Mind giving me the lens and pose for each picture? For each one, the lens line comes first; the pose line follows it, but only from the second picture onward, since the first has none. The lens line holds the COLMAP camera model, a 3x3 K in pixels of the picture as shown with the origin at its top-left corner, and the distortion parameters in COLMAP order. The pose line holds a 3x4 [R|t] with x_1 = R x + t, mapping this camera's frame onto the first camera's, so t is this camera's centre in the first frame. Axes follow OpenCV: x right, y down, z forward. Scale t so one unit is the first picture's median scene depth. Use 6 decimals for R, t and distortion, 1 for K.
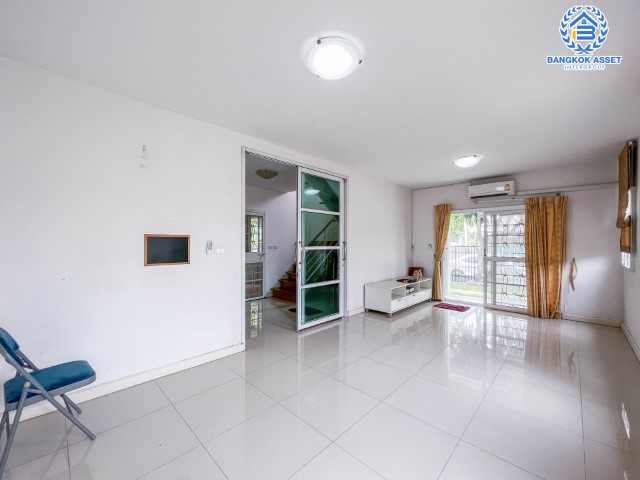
lens RADIAL K [[263.0, 0, 321.1], [0, 263.0, 241.5], [0, 0, 1]] dist [-0.000922, -0.000050]
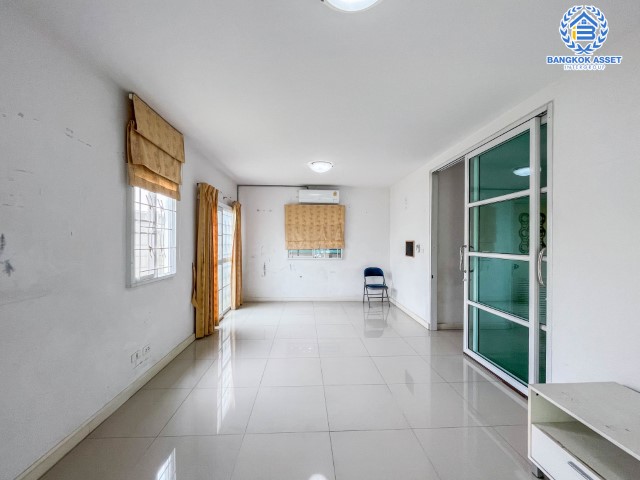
lens RADIAL K [[263.0, 0, 319.7], [0, 263.0, 240.9], [0, 0, 1]] dist [-0.000922, -0.000050]
pose [[-0.676469, -0.011988, -0.736374, 0.836886], [-0.010972, 0.999921, -0.006200, -0.004022], [0.736389, 0.003886, -0.676547, 1.221134]]
